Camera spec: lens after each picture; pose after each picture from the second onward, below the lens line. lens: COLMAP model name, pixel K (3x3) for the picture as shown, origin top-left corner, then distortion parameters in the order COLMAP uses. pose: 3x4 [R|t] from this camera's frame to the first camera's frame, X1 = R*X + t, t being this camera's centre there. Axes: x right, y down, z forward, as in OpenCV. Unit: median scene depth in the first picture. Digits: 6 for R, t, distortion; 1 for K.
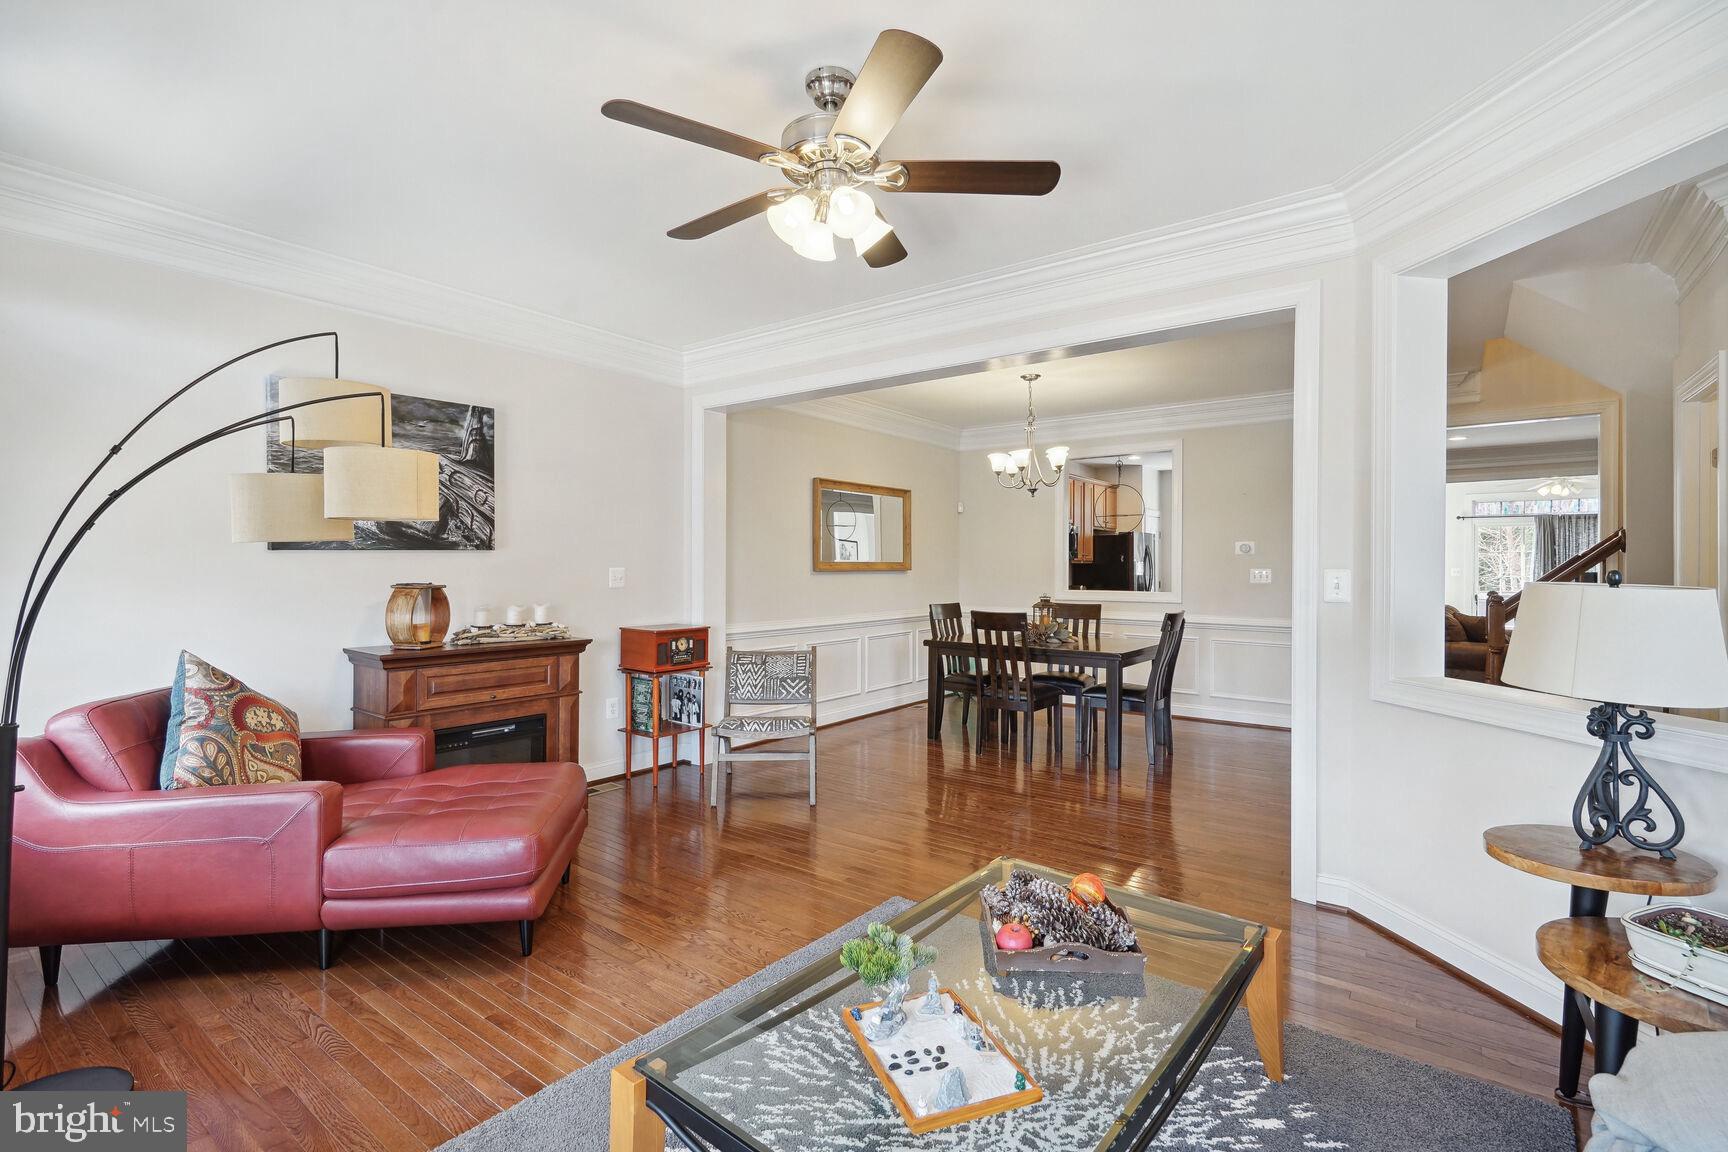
lens RADIAL K [[803.3, 0, 856.4], [0, 803.3, 569.0], [0, 0, 1]] dist [-0.000123, -0.000726]
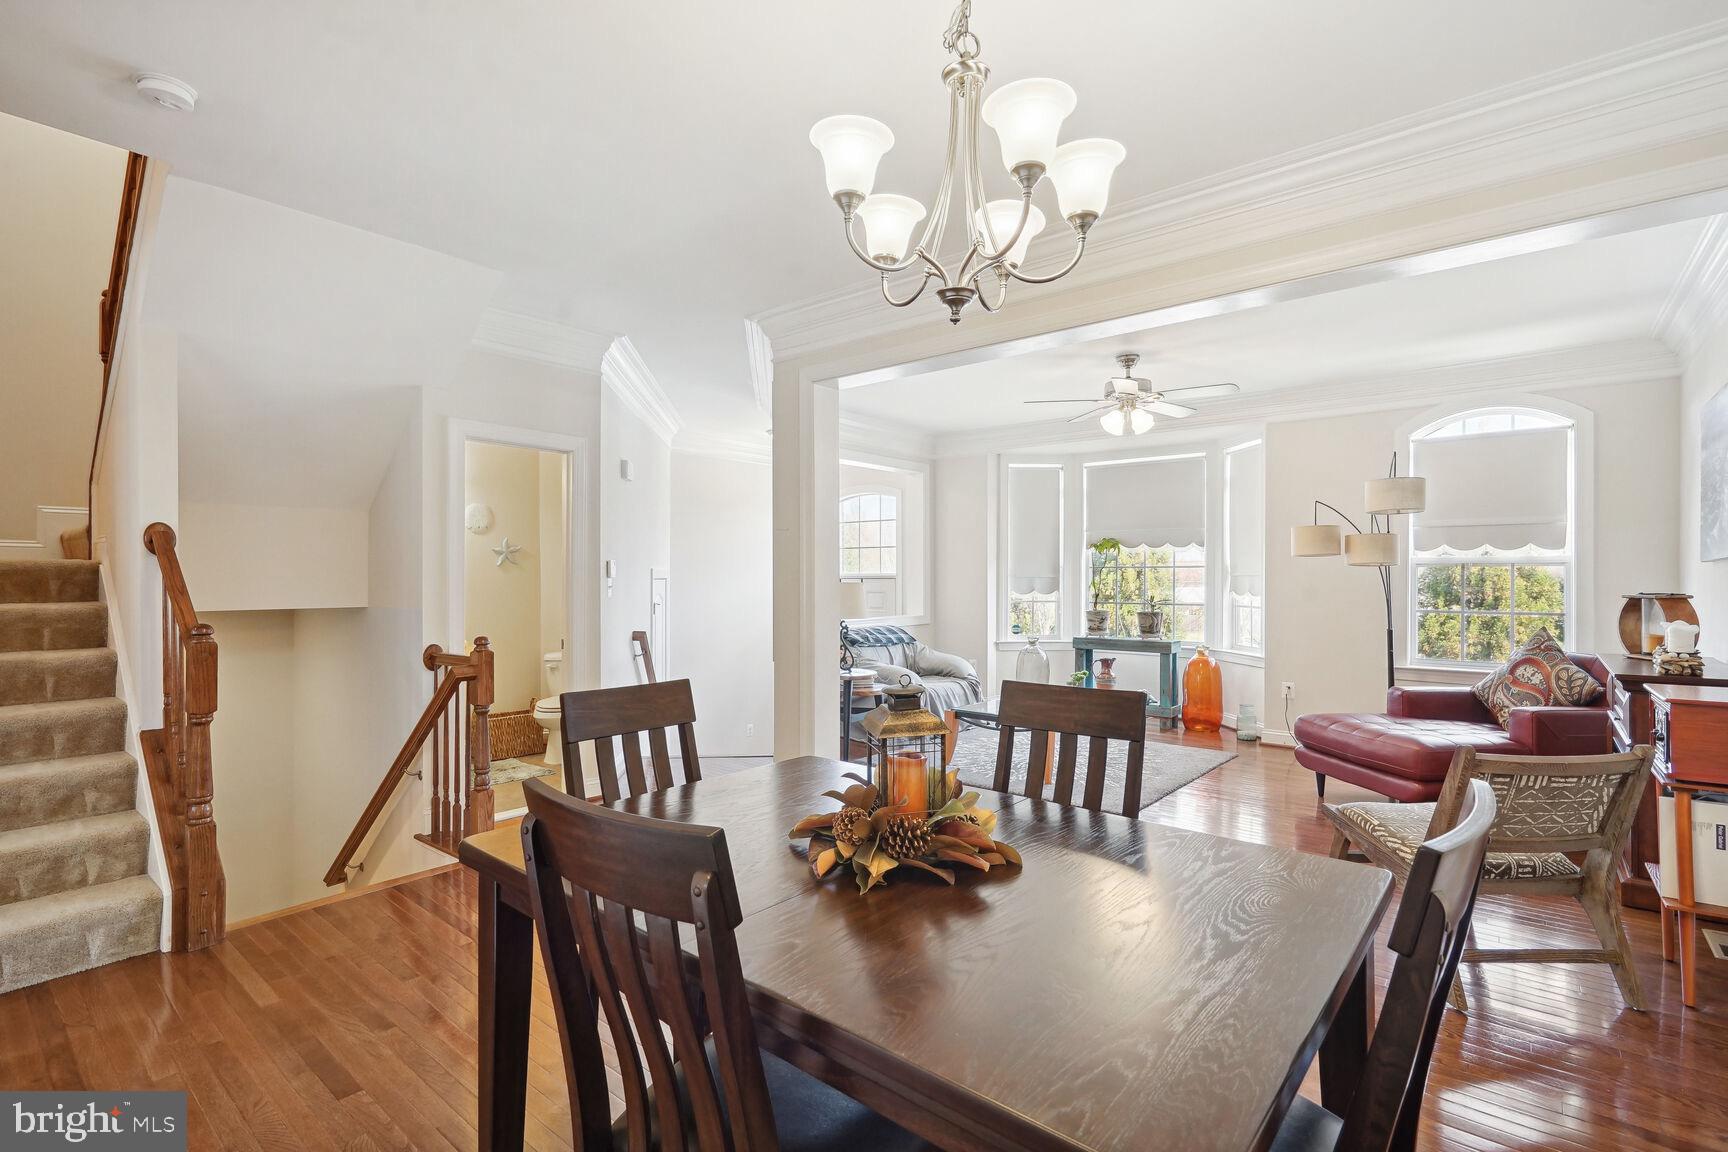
lens RADIAL K [[803.3, 0, 859.2], [0, 803.3, 576.8], [0, 0, 1]] dist [-0.000123, -0.000726]
pose [[-0.998961, 0.000953, 0.045573, 0.344531], [0.000987, 0.999999, 0.000704, -0.003142], [-0.045572, 0.000748, -0.998961, 1.842266]]
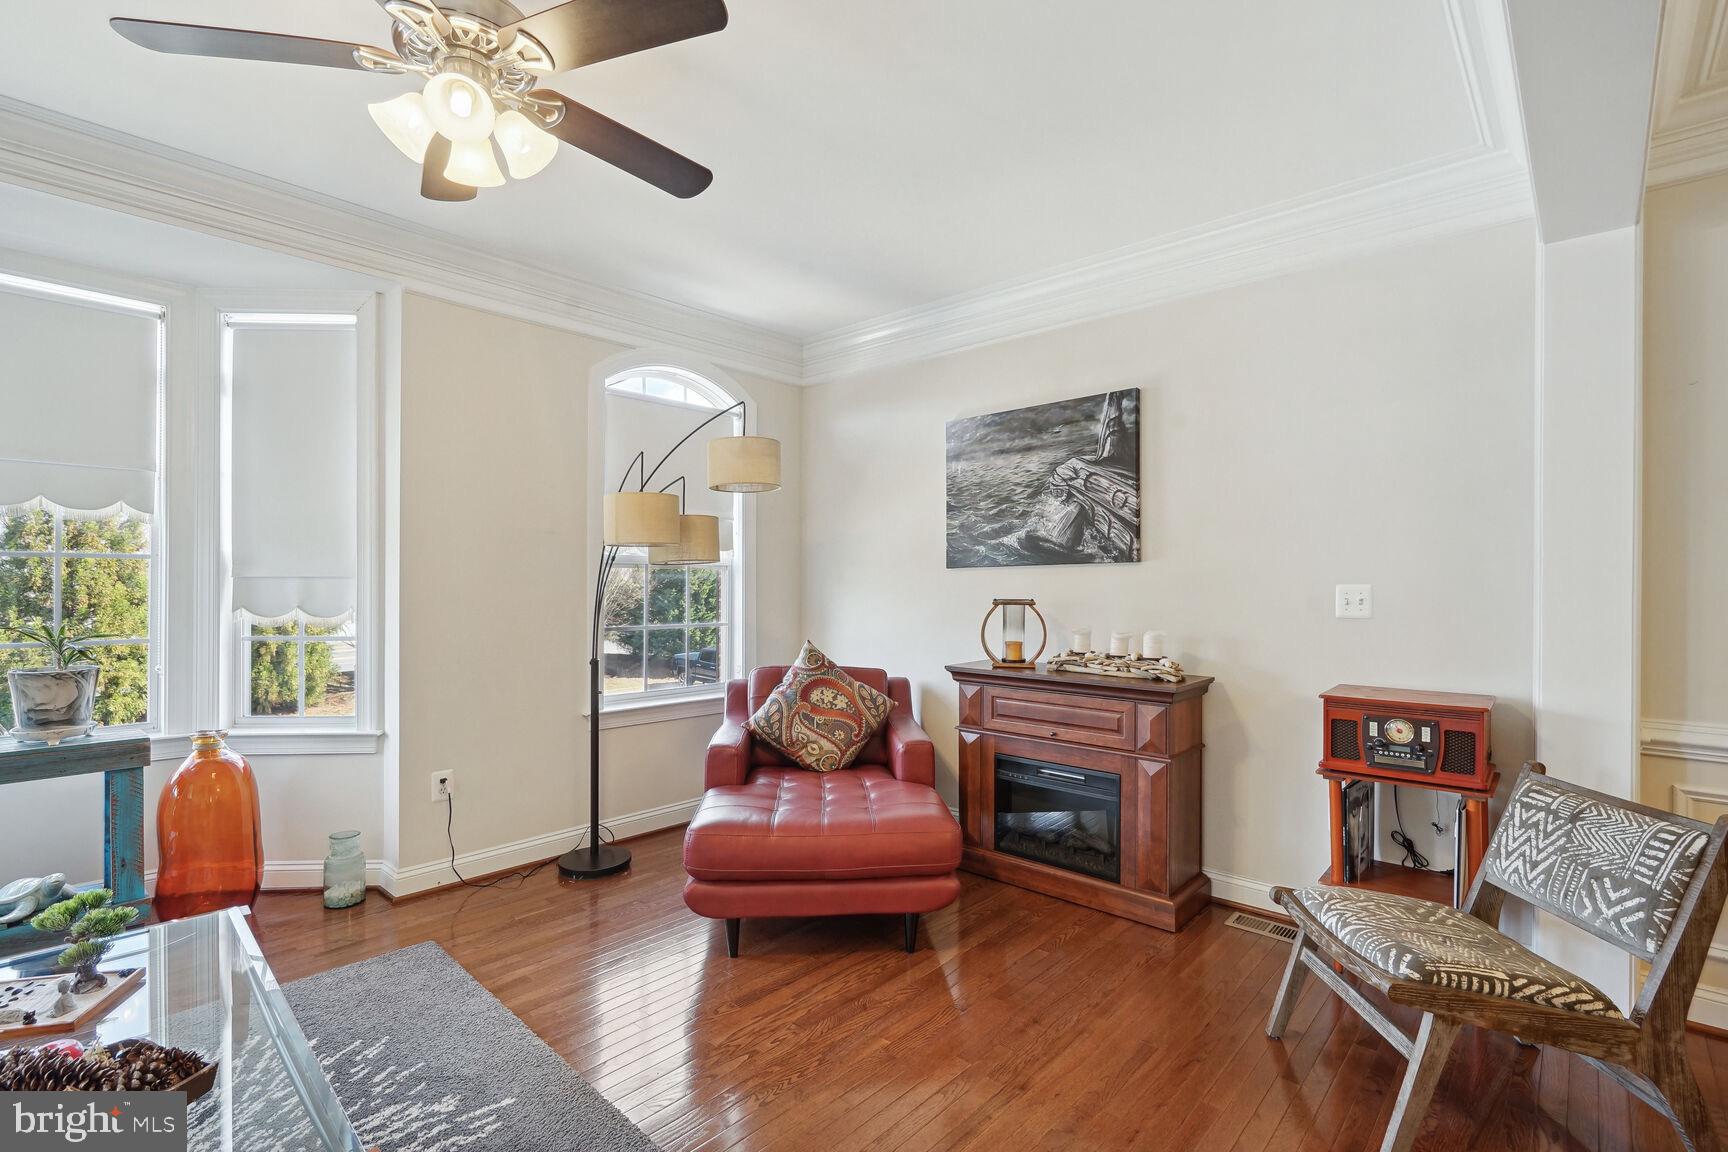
lens RADIAL K [[803.3, 0, 856.4], [0, 803.3, 584.8], [0, 0, 1]] dist [-0.000123, -0.000726]
pose [[-0.097650, 0.000790, -0.995220, 0.396562], [-0.005647, 0.999983, 0.001348, -0.000004], [0.995205, 0.005752, -0.097644, 0.825553]]
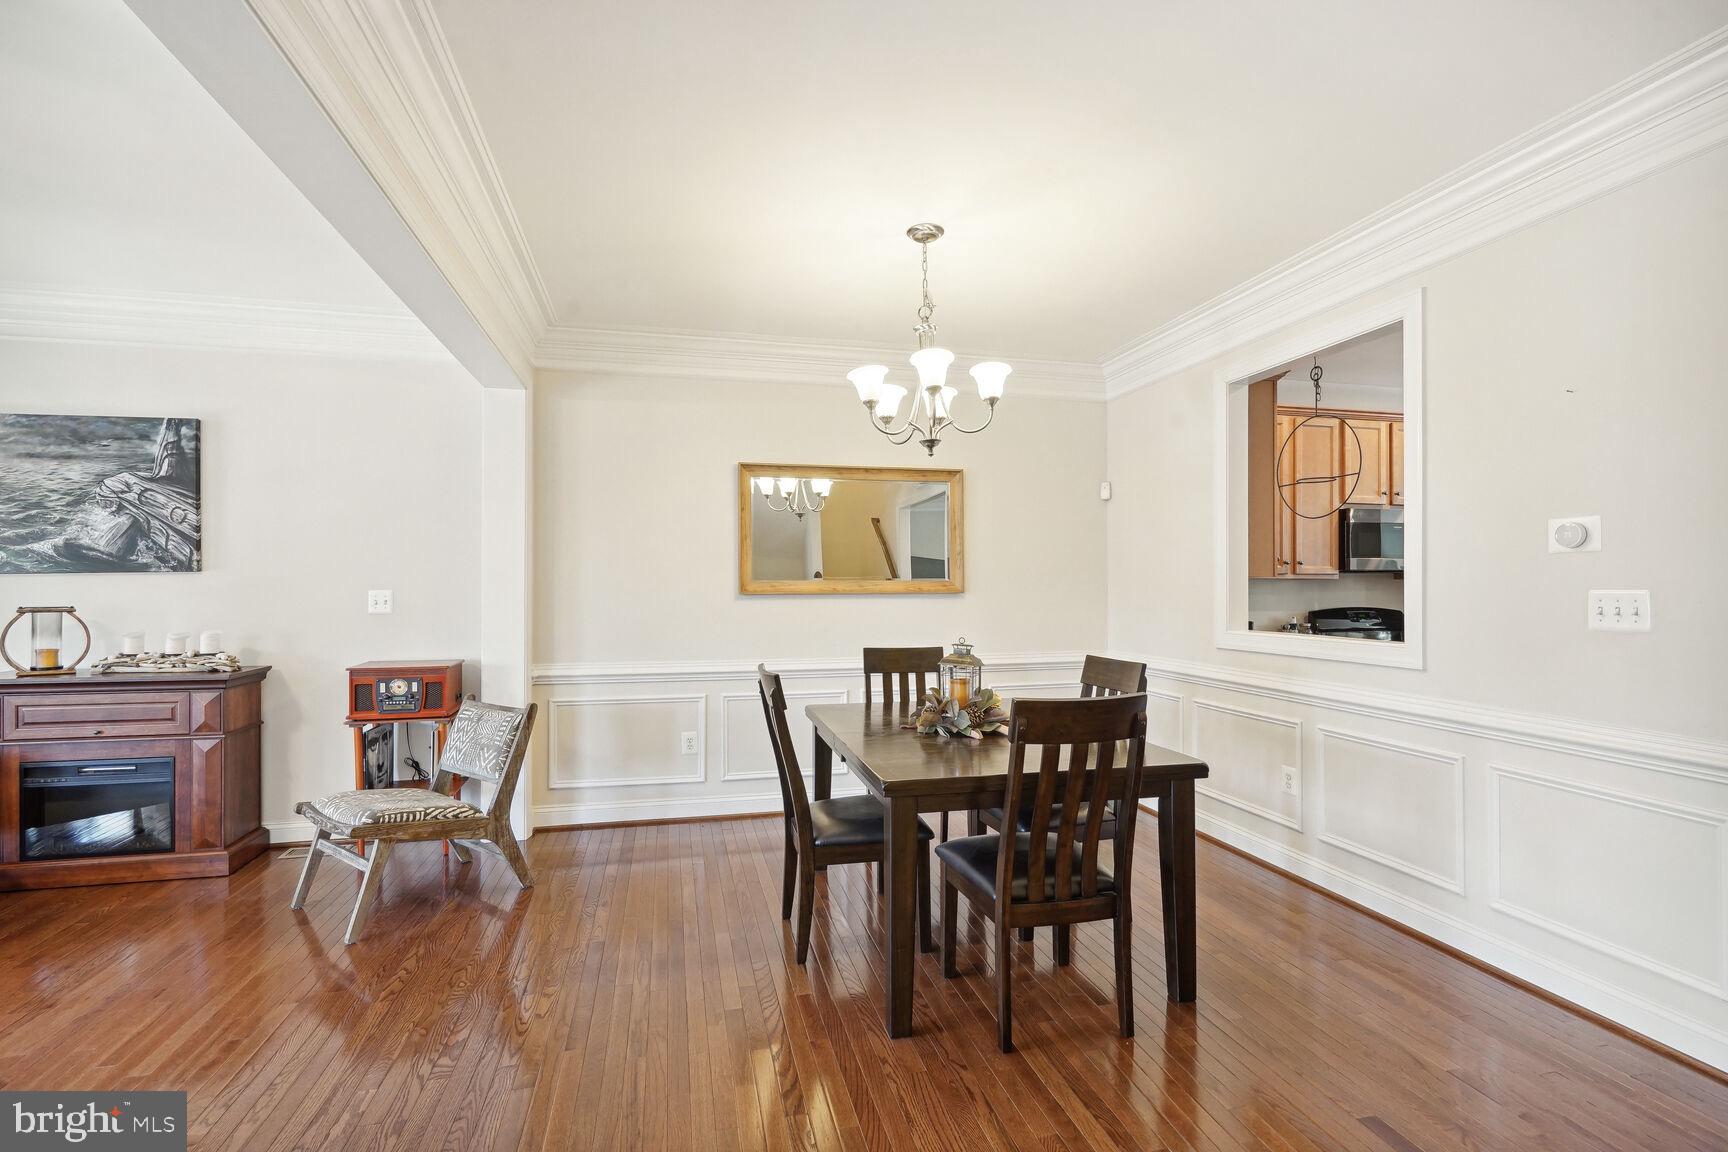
lens RADIAL K [[803.3, 0, 861.9], [0, 803.3, 584.1], [0, 0, 1]] dist [-0.000123, -0.000726]
pose [[0.768129, -0.006923, -0.640258, 0.754051], [0.001539, 0.999959, -0.008967, 0.000392], [0.640293, 0.005903, 0.768108, 0.807590]]
